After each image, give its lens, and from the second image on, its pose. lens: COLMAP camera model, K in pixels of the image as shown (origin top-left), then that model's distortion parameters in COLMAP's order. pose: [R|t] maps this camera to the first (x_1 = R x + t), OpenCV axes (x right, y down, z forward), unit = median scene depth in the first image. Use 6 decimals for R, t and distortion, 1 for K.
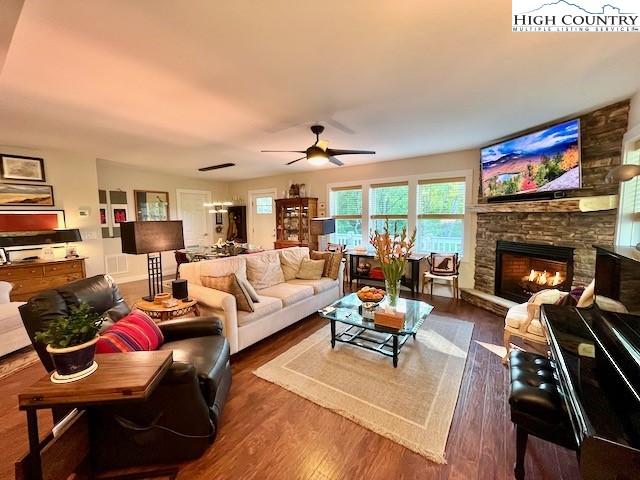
lens RADIAL K [[259.7, 0, 319.3], [0, 259.7, 242.1], [0, 0, 1]] dist [-0.001877, -0.000465]
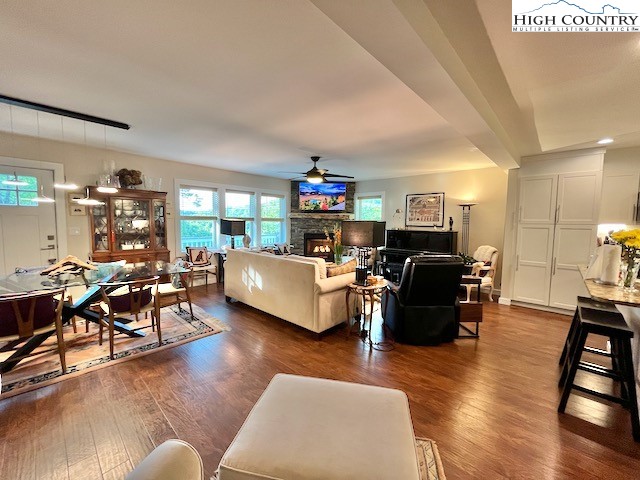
lens RADIAL K [[259.7, 0, 311.6], [0, 259.7, 237.9], [0, 0, 1]] dist [-0.001877, -0.000465]
pose [[0.145281, -0.049660, 0.988143, -1.326485], [0.079213, 0.996117, 0.038415, -0.044994], [-0.986214, 0.072693, 0.148651, 0.763742]]
